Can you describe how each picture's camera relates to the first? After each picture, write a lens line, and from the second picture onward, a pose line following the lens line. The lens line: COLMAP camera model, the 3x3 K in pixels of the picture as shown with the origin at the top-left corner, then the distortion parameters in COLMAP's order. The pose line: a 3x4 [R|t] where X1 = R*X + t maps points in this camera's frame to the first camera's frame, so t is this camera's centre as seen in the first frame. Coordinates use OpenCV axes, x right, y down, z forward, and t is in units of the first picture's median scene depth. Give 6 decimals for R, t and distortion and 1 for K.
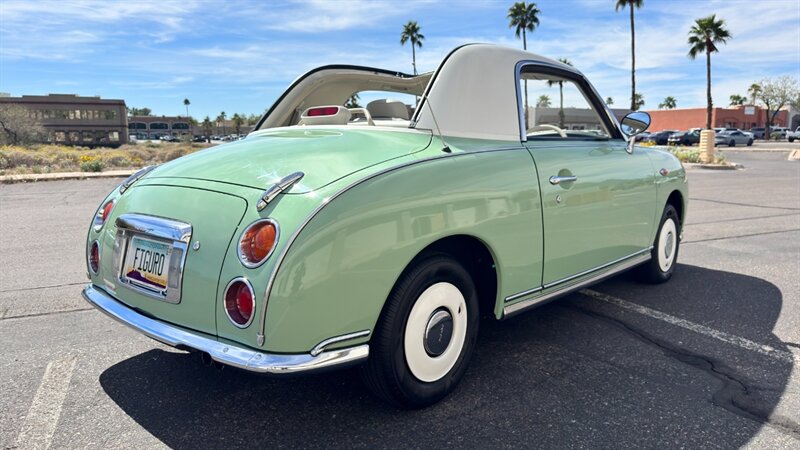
lens RADIAL K [[568.4, 0, 402.5], [0, 568.4, 229.6], [0, 0, 1]] dist [0.030157, -0.039212]
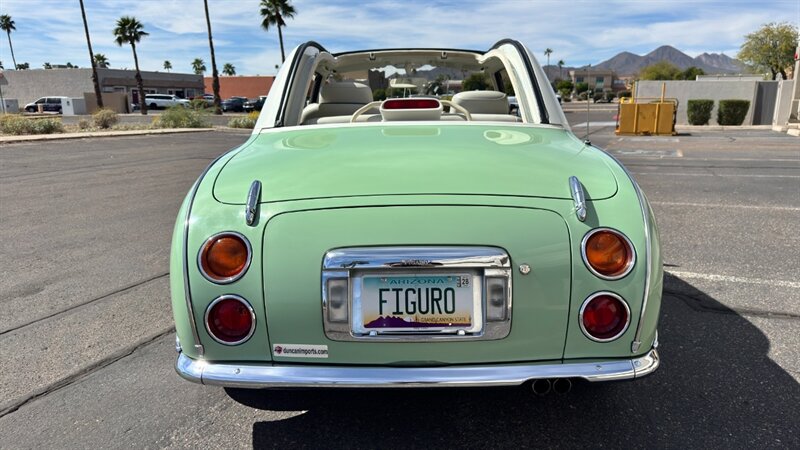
lens RADIAL K [[568.4, 0, 402.2], [0, 568.4, 229.5], [0, 0, 1]] dist [0.030157, -0.039212]
pose [[0.747629, -0.140196, 0.649150, -0.726537], [0.101196, 0.990099, 0.097282, -0.093482], [-0.656361, -0.007039, 0.754414, 0.307719]]
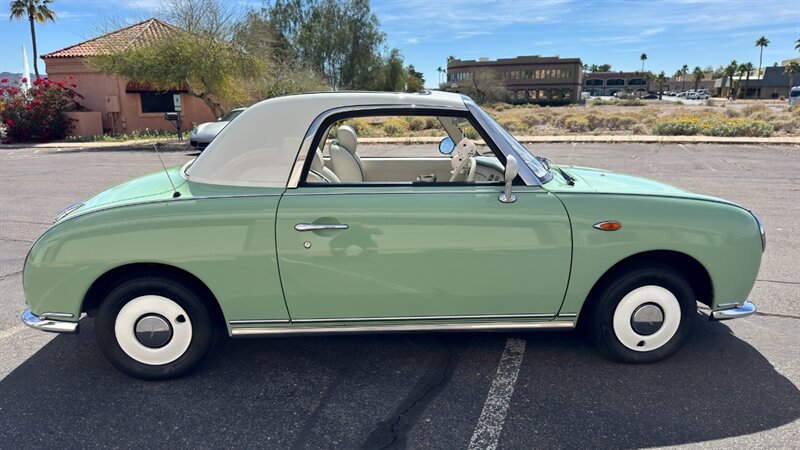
lens RADIAL K [[568.4, 0, 400.5], [0, 568.4, 234.0], [0, 0, 1]] dist [0.030157, -0.039212]
pose [[0.724844, 0.160926, -0.669854, 1.019795], [-0.104777, 0.986774, 0.123685, -0.204668], [0.680899, -0.019467, 0.732119, 0.311750]]
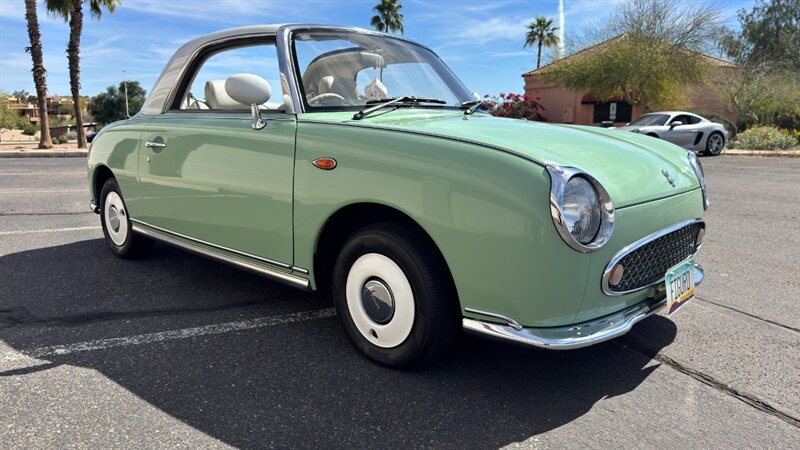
lens RADIAL K [[568.4, 0, 399.8], [0, 568.4, 227.0], [0, 0, 1]] dist [0.030157, -0.039212]
pose [[-0.021655, 0.189878, -0.981569, 1.401284], [-0.147967, 0.970378, 0.190978, -0.211463], [0.988755, 0.149375, 0.007083, 1.429948]]
